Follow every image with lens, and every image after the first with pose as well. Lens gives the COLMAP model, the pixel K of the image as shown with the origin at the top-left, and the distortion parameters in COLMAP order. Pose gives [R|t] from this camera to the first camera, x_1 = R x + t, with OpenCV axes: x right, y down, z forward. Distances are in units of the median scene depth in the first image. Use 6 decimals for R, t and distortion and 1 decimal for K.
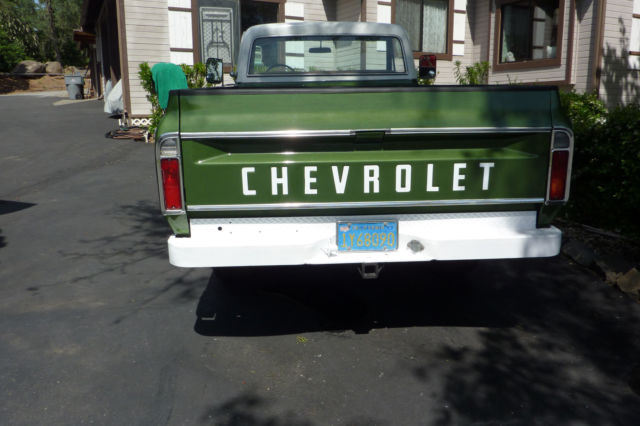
lens RADIAL K [[482.4, 0, 308.8], [0, 482.4, 214.2], [0, 0, 1]] dist [-0.029559, -0.009569]
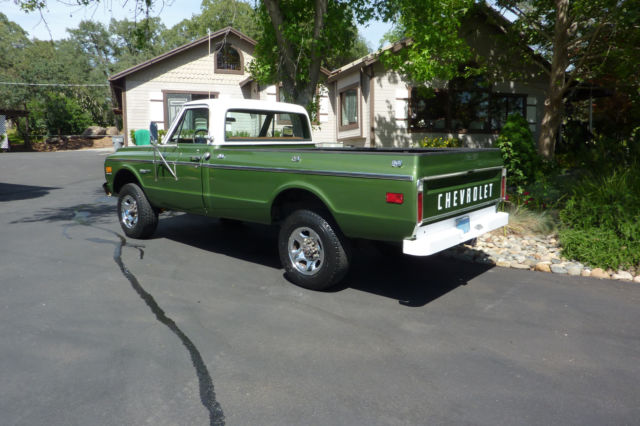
lens RADIAL K [[482.4, 0, 308.8], [0, 482.4, 214.2], [0, 0, 1]] dist [-0.029559, -0.009569]
pose [[0.992229, 0.009835, -0.124033, 0.493341], [-0.024585, 0.992715, -0.117953, 0.188777], [0.121969, 0.120086, 0.985243, -0.628233]]
